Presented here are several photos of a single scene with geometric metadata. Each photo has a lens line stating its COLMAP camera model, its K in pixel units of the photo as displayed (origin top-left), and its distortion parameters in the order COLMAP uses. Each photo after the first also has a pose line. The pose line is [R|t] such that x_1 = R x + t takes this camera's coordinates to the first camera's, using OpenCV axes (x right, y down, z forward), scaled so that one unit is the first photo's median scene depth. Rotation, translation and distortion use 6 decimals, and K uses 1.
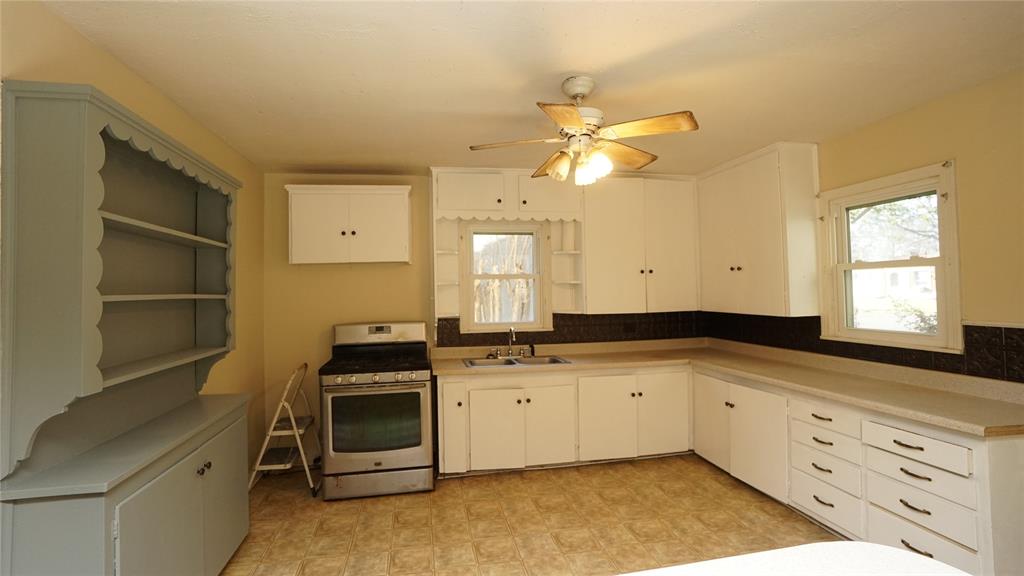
lens RADIAL K [[450.0, 0, 499.1], [0, 450.0, 283.2], [0, 0, 1]] dist [-0.062994, 0.023900]
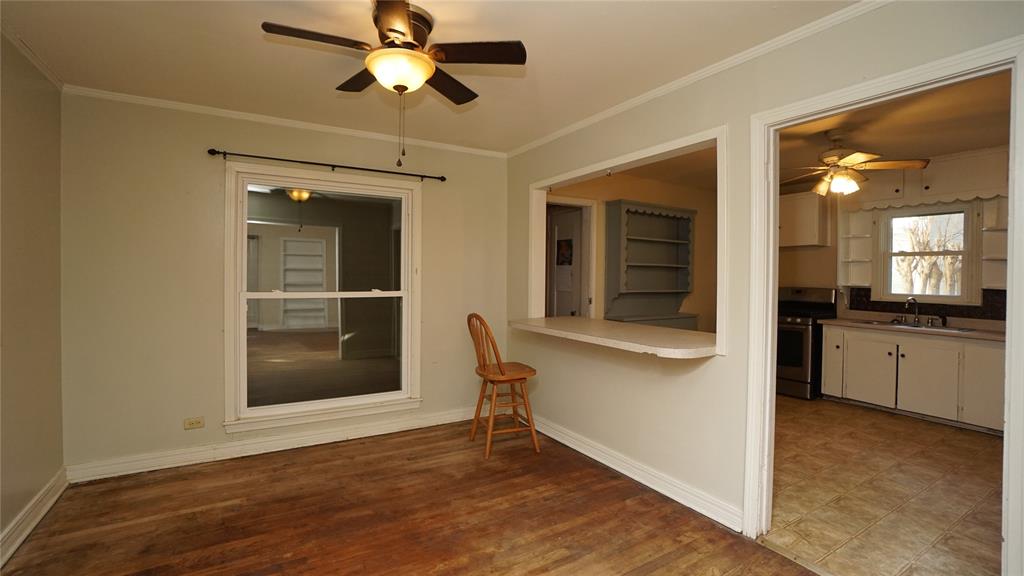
lens RADIAL K [[450.0, 0, 499.1], [0, 450.0, 283.2], [0, 0, 1]] dist [-0.062994, 0.023900]
pose [[0.434235, 0.050201, -0.899400, 0.555118], [0.004094, 0.998326, 0.057699, -0.010276], [0.900790, -0.028737, 0.433303, -0.449434]]
